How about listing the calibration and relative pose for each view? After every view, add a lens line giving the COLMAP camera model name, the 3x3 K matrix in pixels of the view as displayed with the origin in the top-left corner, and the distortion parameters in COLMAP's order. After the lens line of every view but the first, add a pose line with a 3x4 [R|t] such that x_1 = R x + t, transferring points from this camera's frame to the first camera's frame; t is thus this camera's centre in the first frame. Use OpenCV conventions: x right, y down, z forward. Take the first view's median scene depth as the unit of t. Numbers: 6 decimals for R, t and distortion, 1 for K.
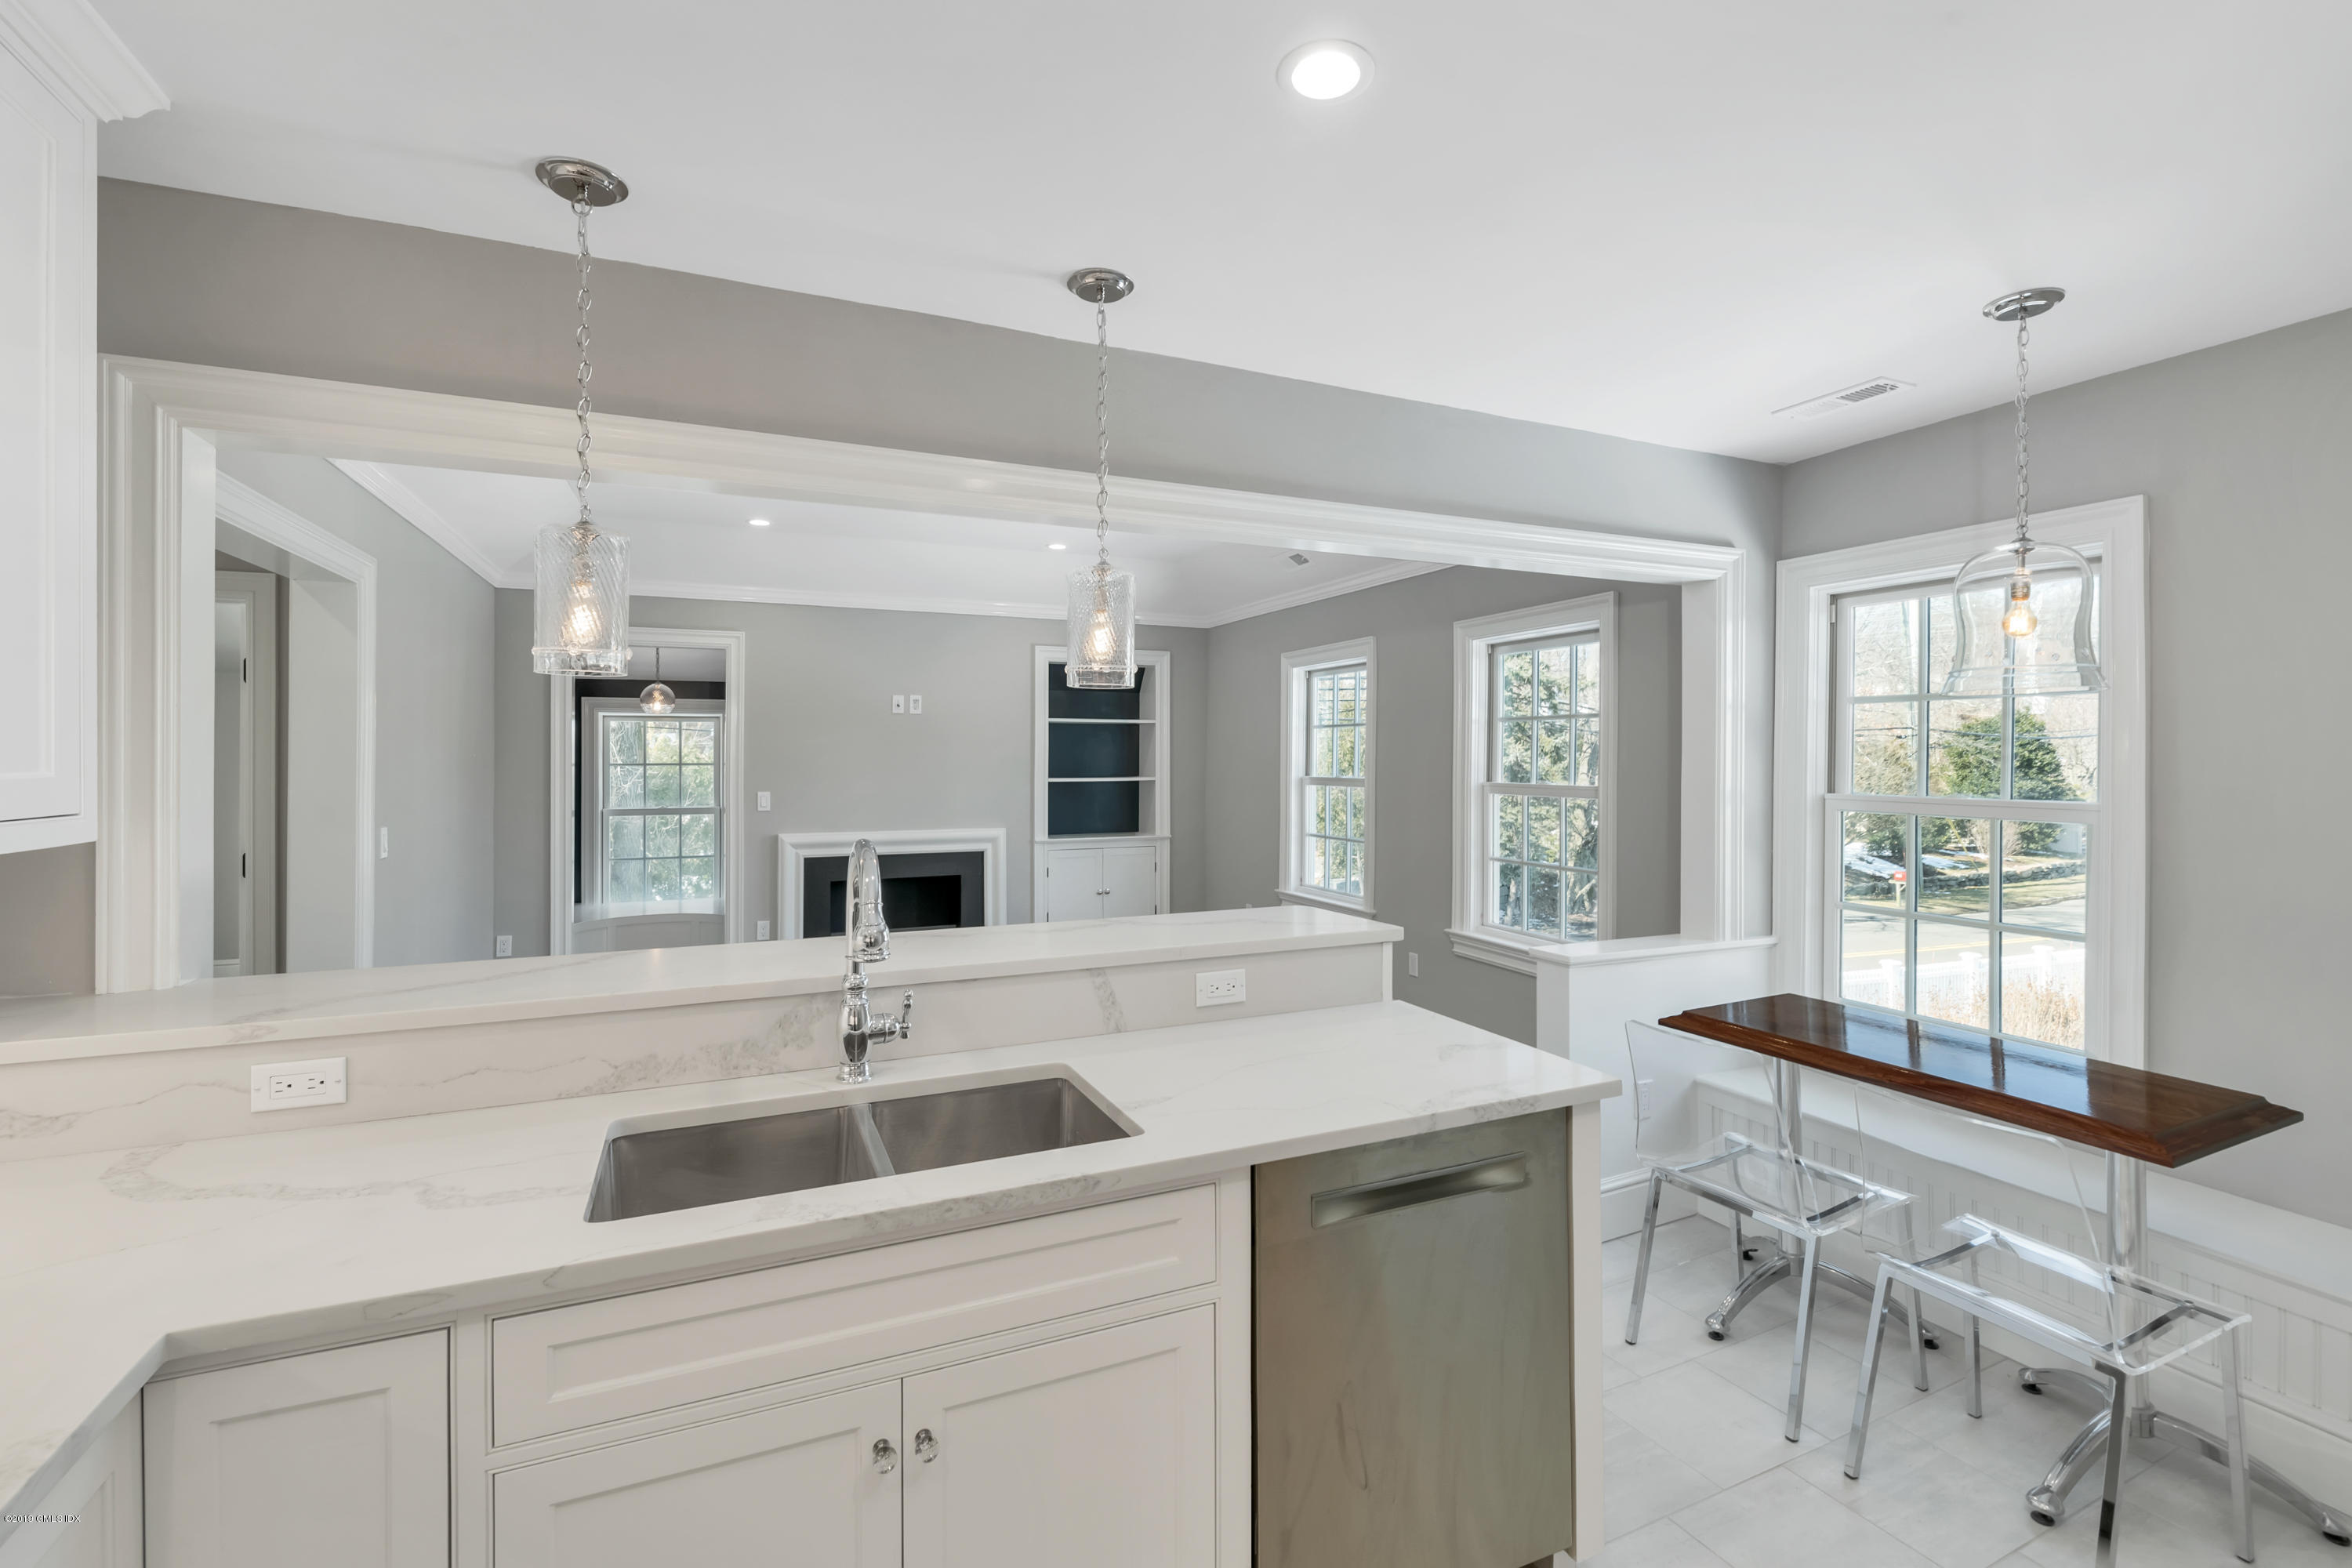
lens RADIAL K [[1040.1, 0, 1175.4], [0, 1040.1, 763.0], [0, 0, 1]] dist [0.001318, 0.000465]
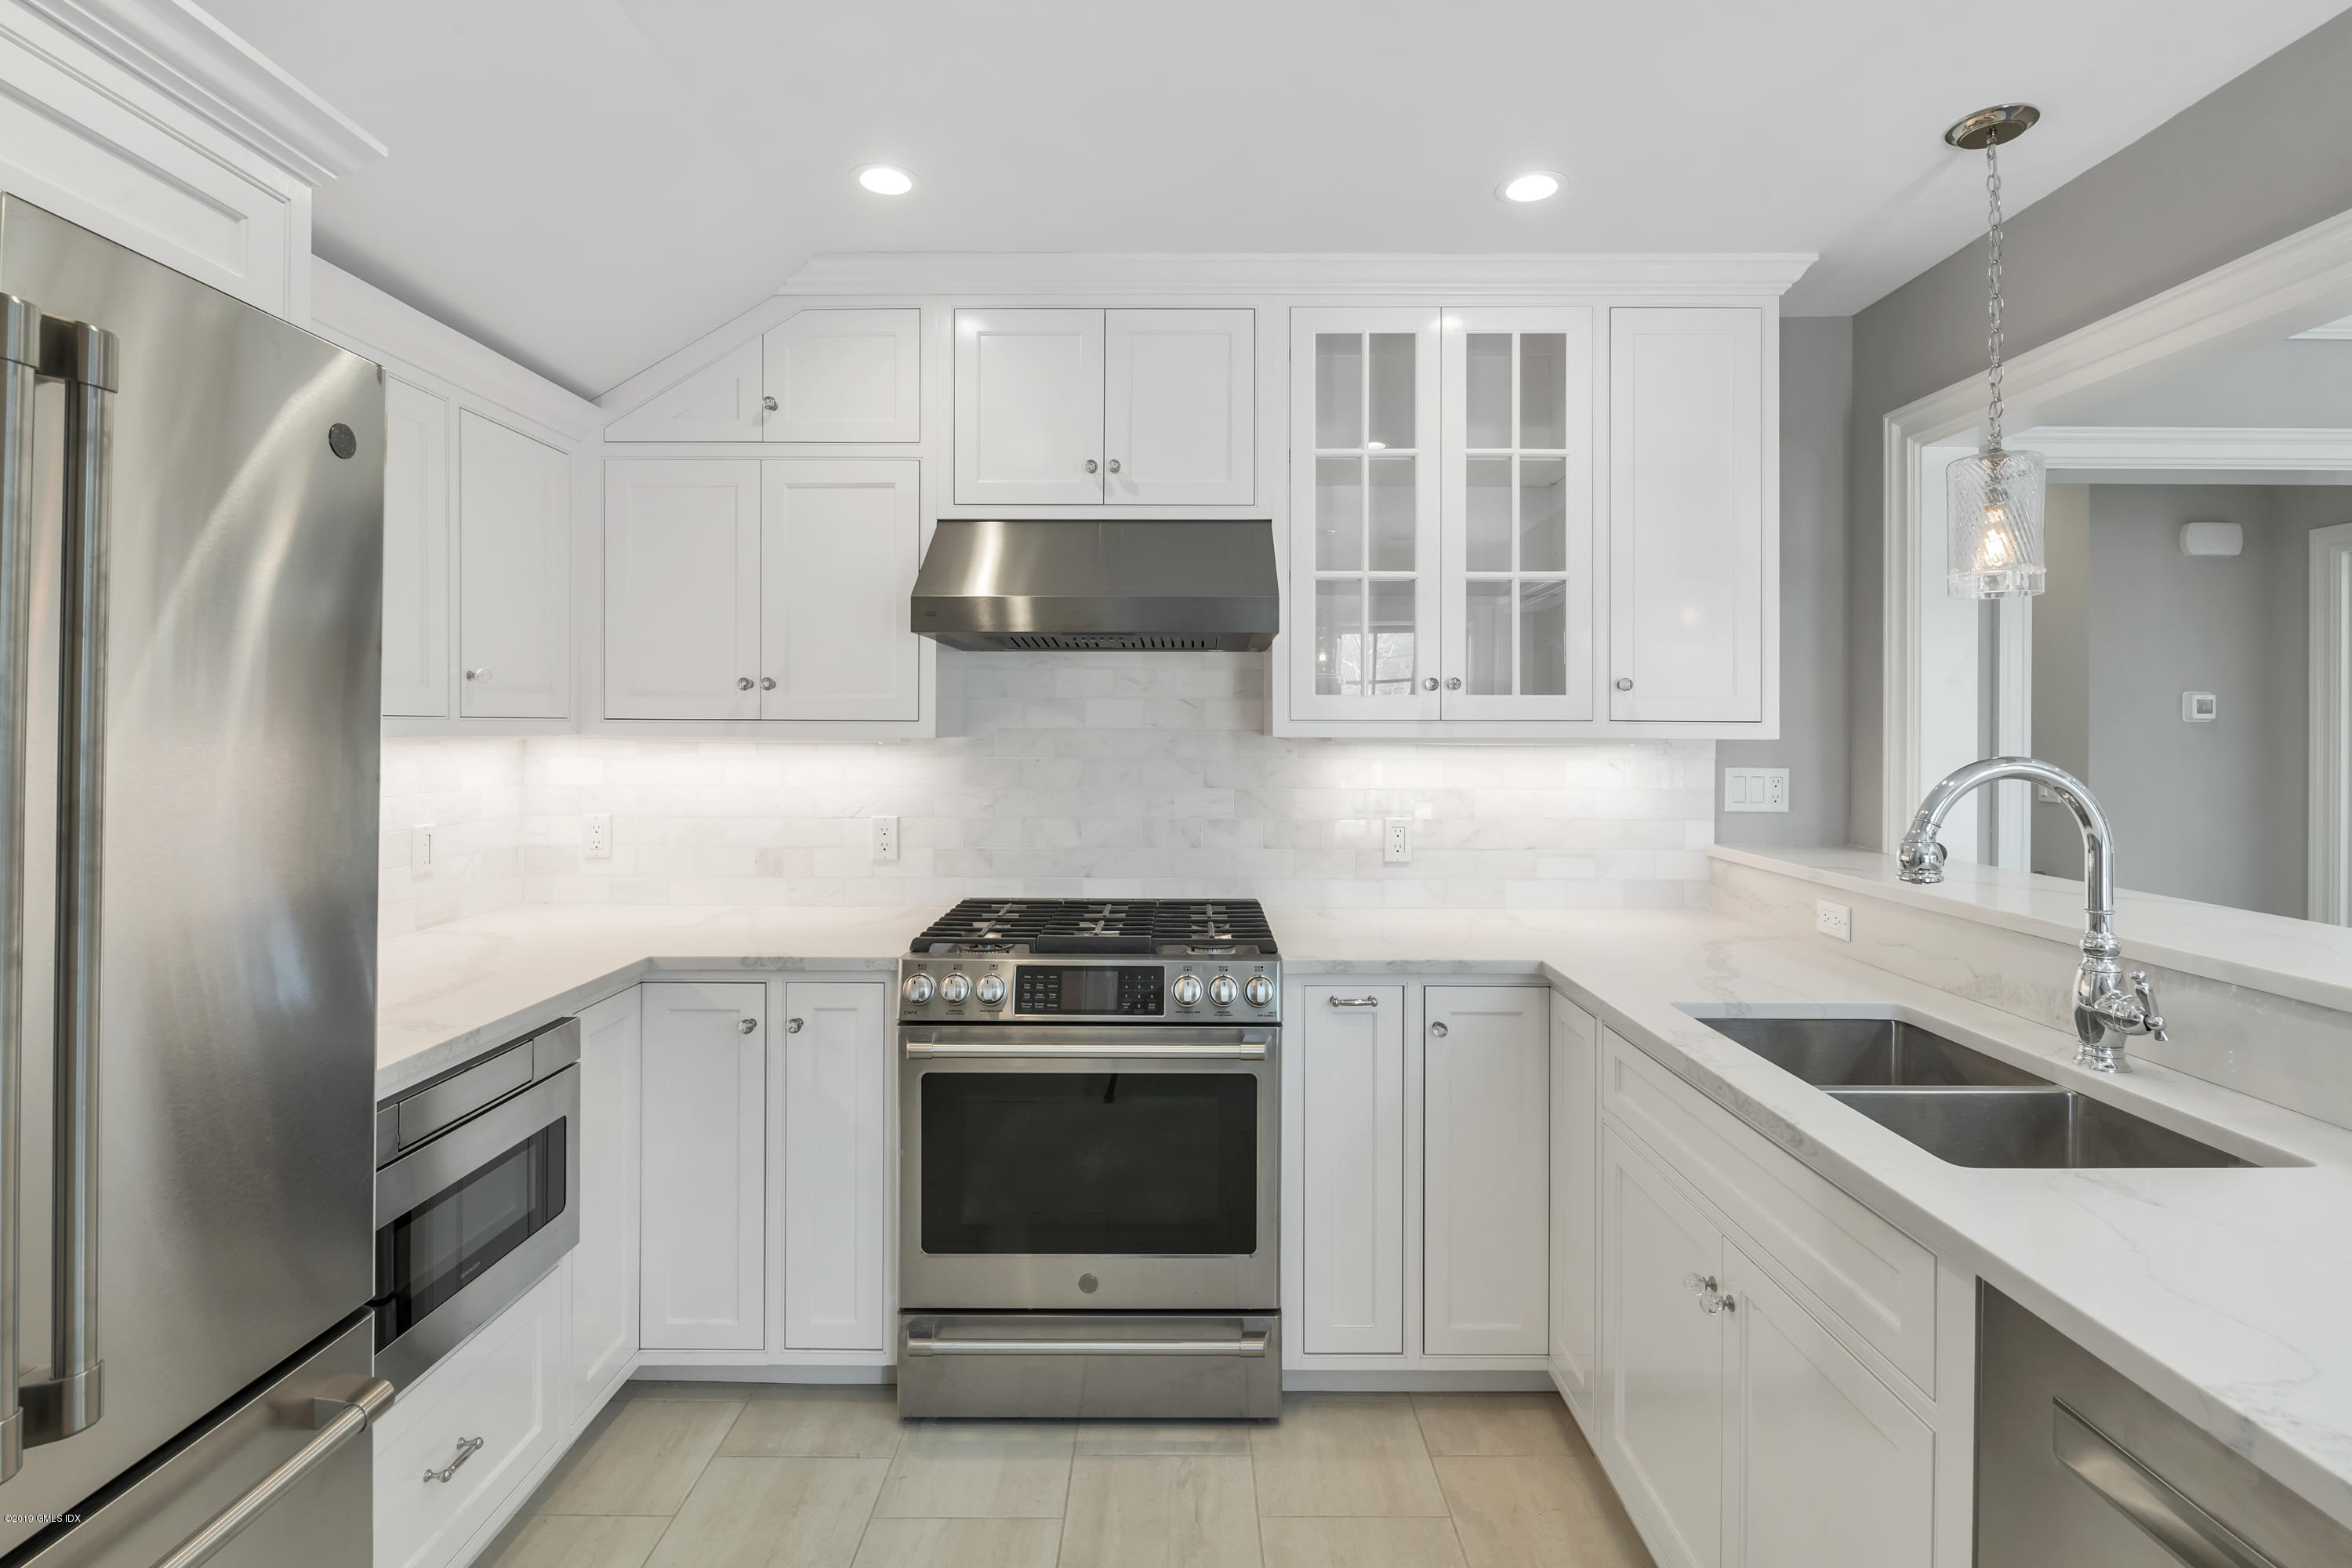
lens RADIAL K [[1145.7, 0, 1178.2], [0, 1145.7, 726.8], [0, 0, 1]] dist [0.000214, 0.000019]
pose [[-0.415991, -0.003276, -0.909363, 0.758676], [-0.010087, 0.999949, 0.001012, 0.048423], [0.909313, 0.009594, -0.416003, 0.696060]]
